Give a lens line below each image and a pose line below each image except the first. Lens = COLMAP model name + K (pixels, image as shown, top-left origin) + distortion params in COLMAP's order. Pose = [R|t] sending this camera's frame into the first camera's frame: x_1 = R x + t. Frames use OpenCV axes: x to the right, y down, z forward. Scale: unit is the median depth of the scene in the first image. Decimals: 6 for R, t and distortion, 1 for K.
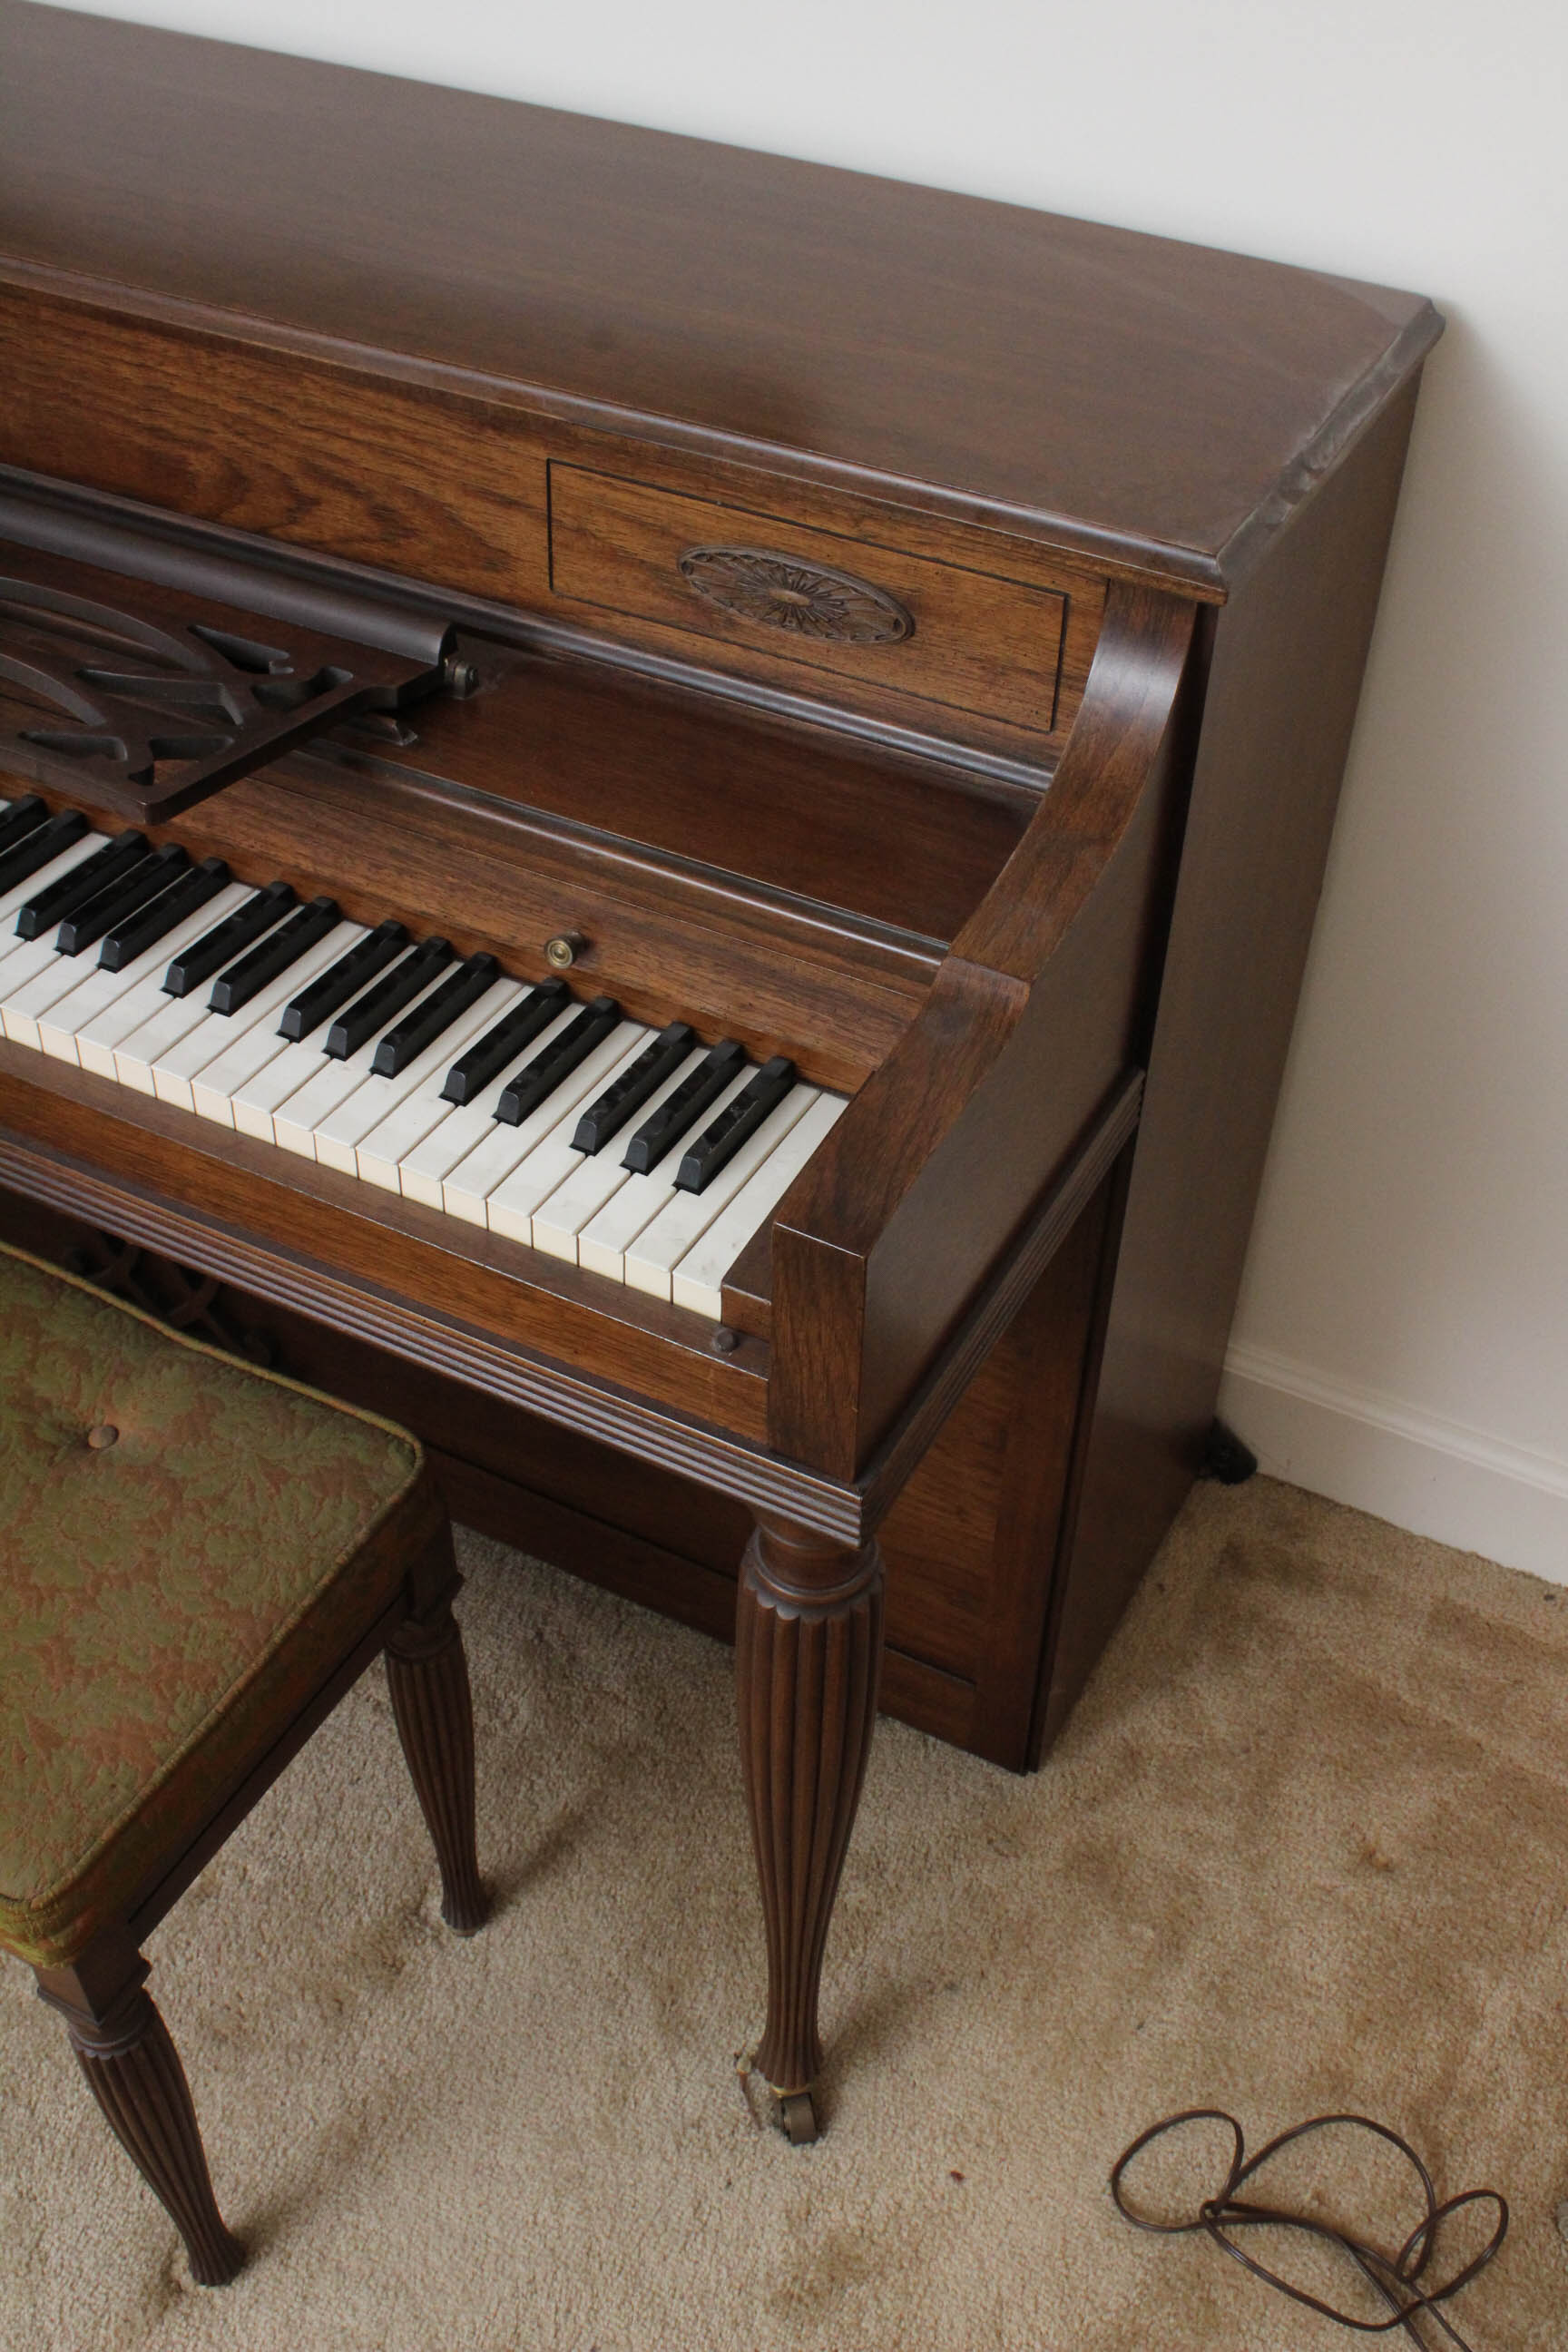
lens RADIAL K [[2490.4, 0, 784.0], [0, 2490.4, 1176.0], [0, 0, 1]] dist [-0.108257, 0.000889]
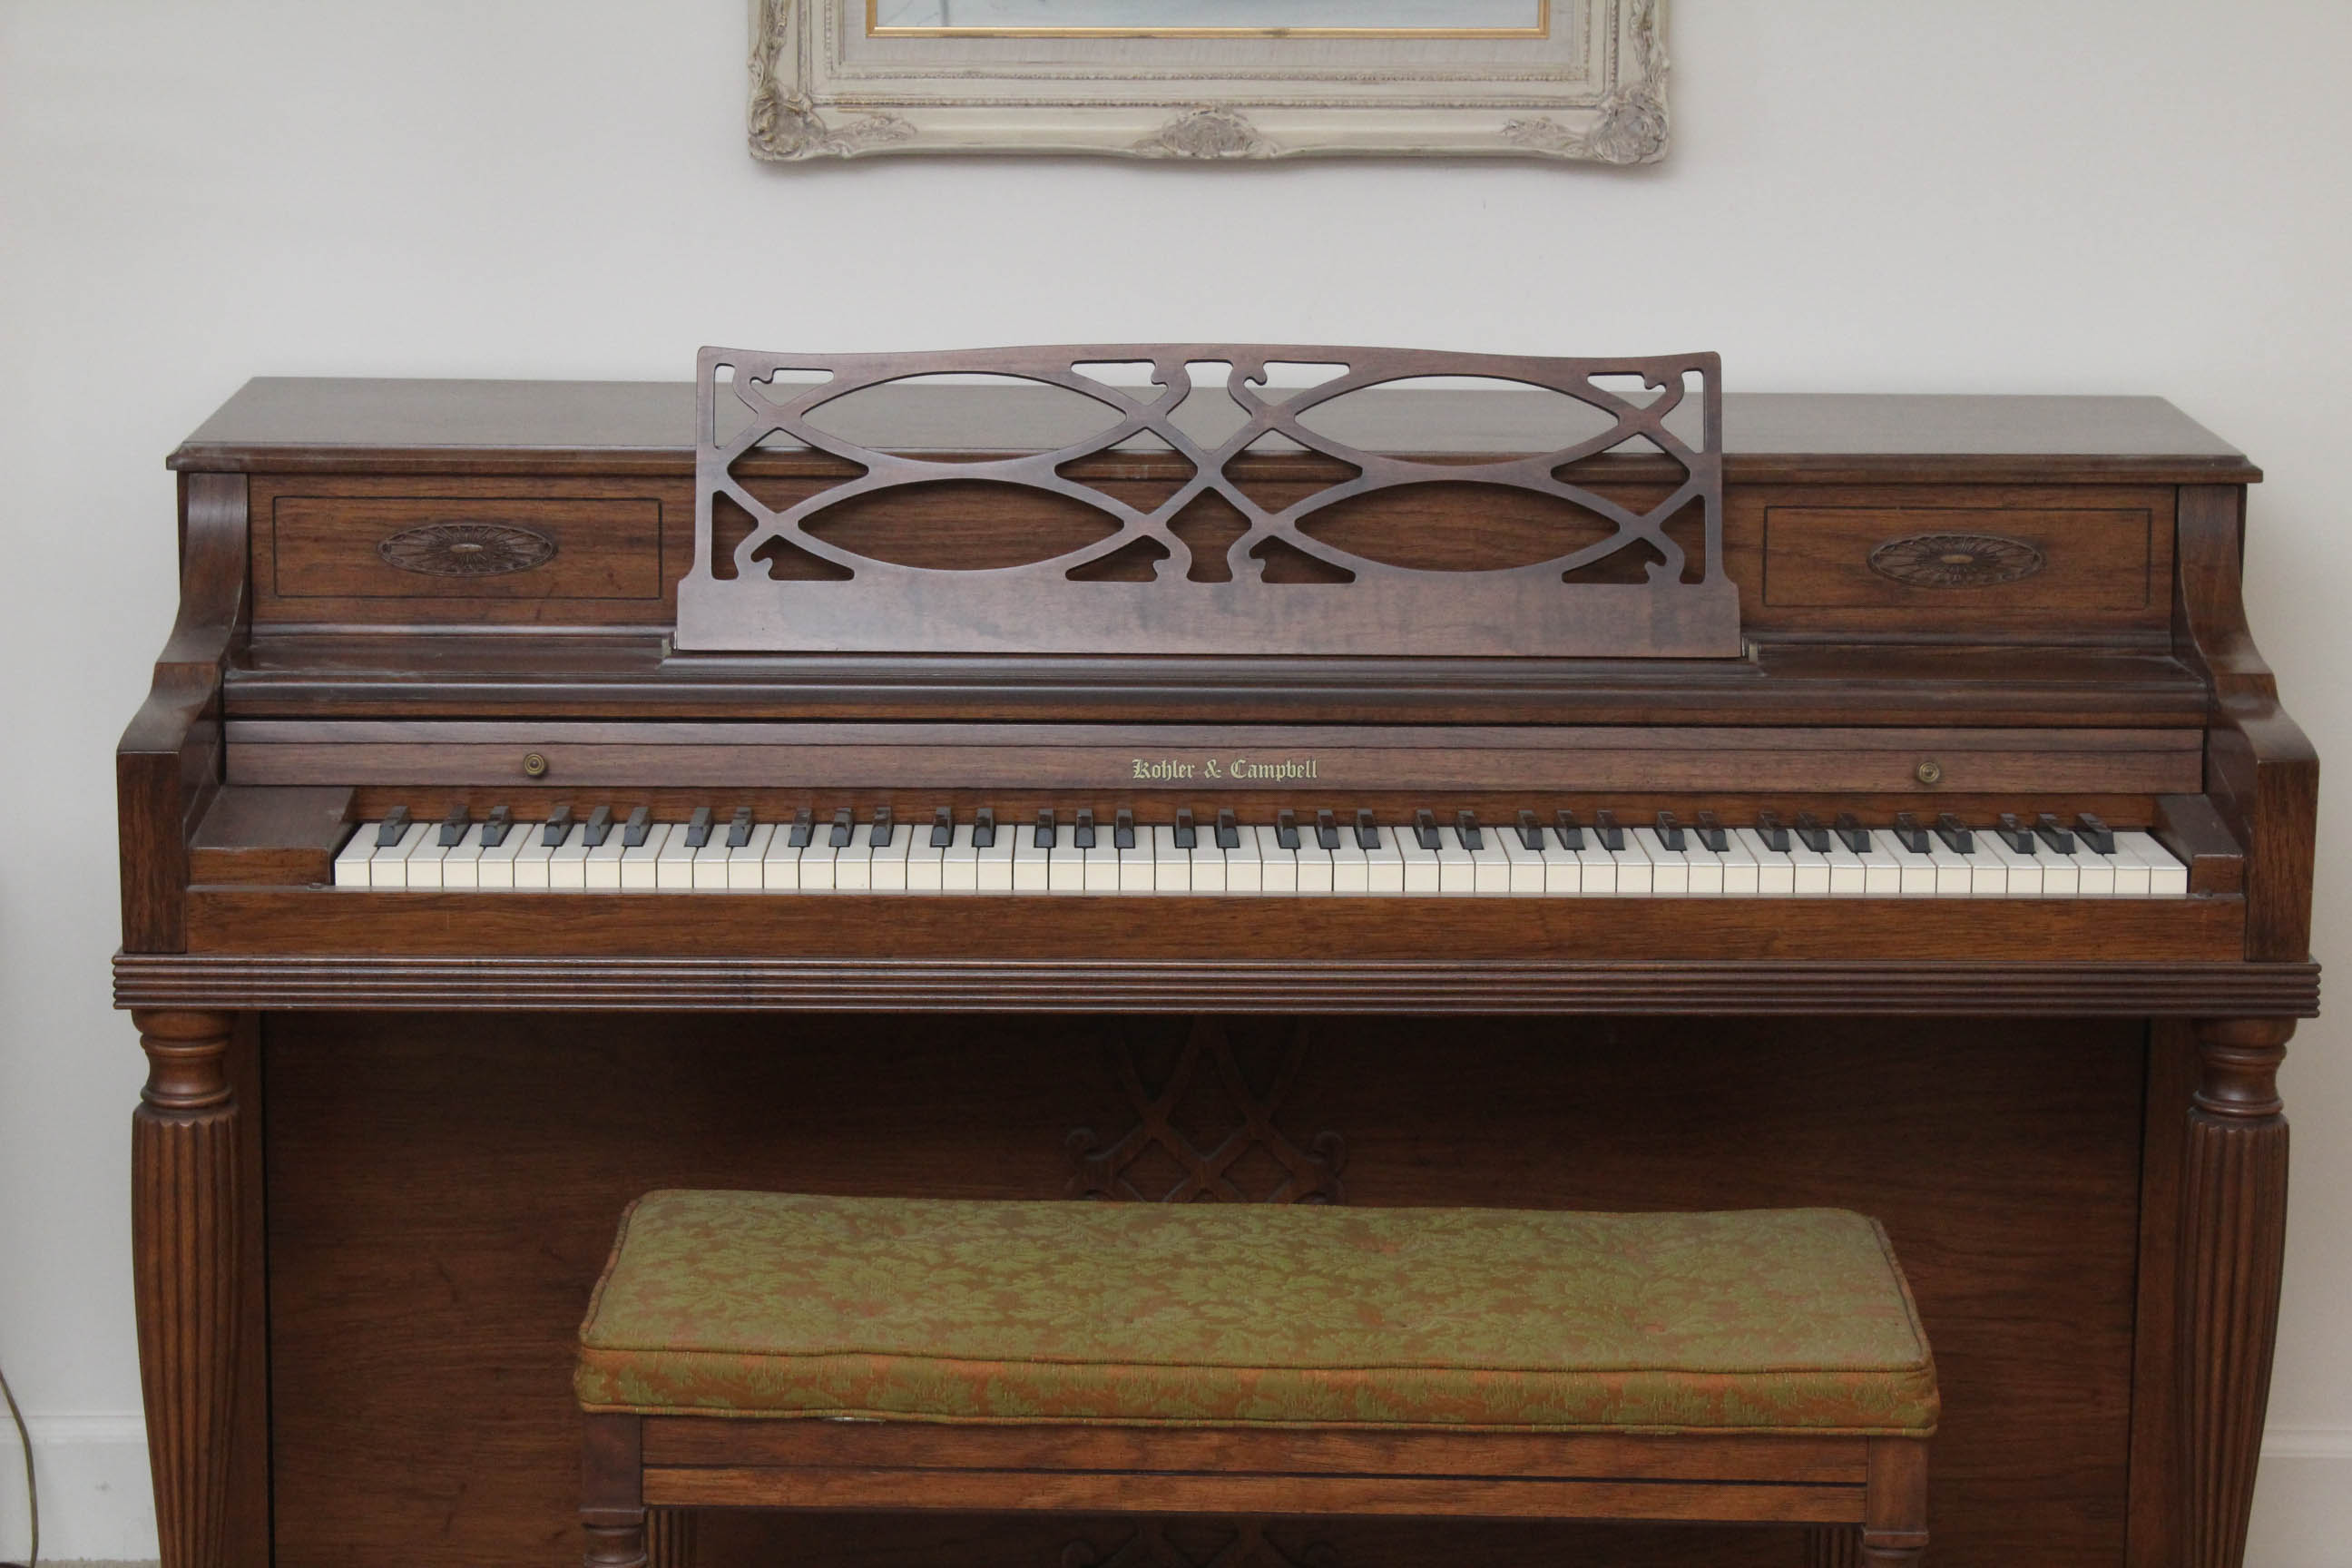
lens RADIAL K [[5410.9, 0, 1173.7], [0, 5410.9, 740.8], [0, 0, 1]] dist [0.059743, 0.055148]
pose [[0.875770, -0.094597, 0.473369, -1.961048], [0.327248, 0.837231, -0.438125, 1.132114], [-0.354873, 0.538606, 0.764178, -1.272266]]
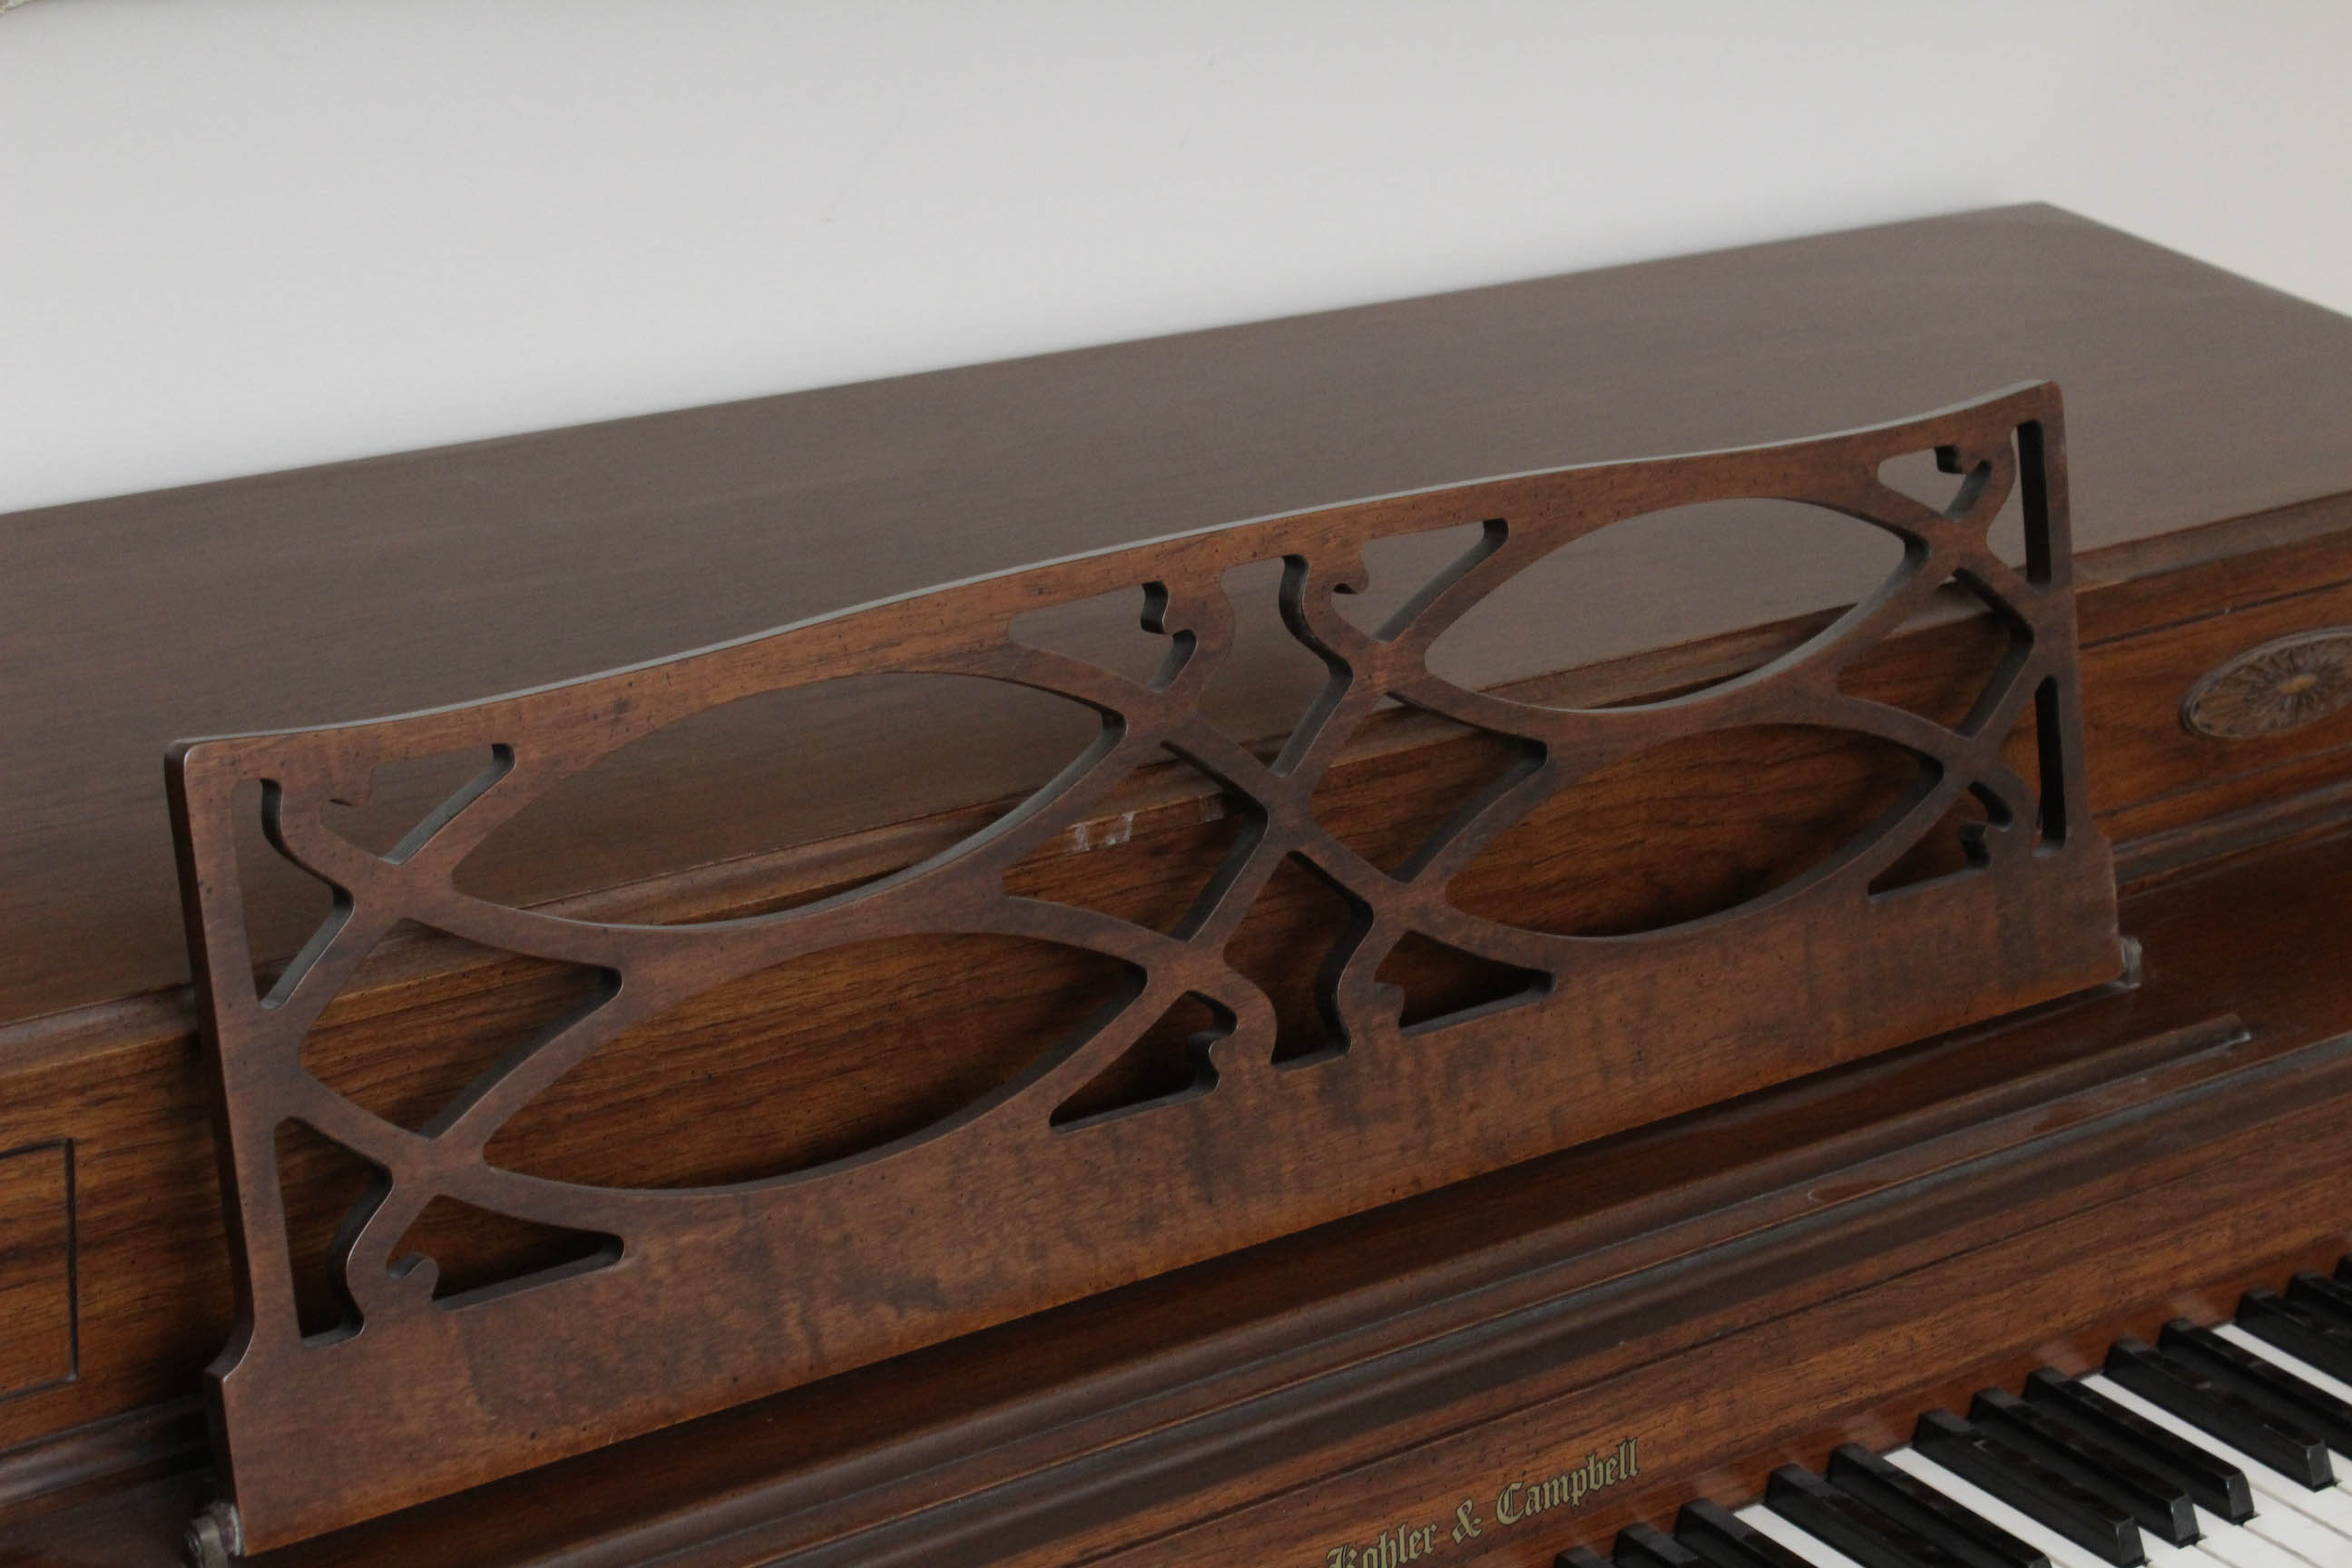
lens RADIAL K [[4643.1, 0, 1172.0], [0, 4643.1, 759.2], [0, 0, 1]] dist [0.030793, 0.050691]
pose [[0.401860, -0.336953, 0.851452, -1.437035], [0.553666, 0.830026, 0.067161, -0.514346], [-0.729358, 0.444431, 0.520114, 0.481475]]
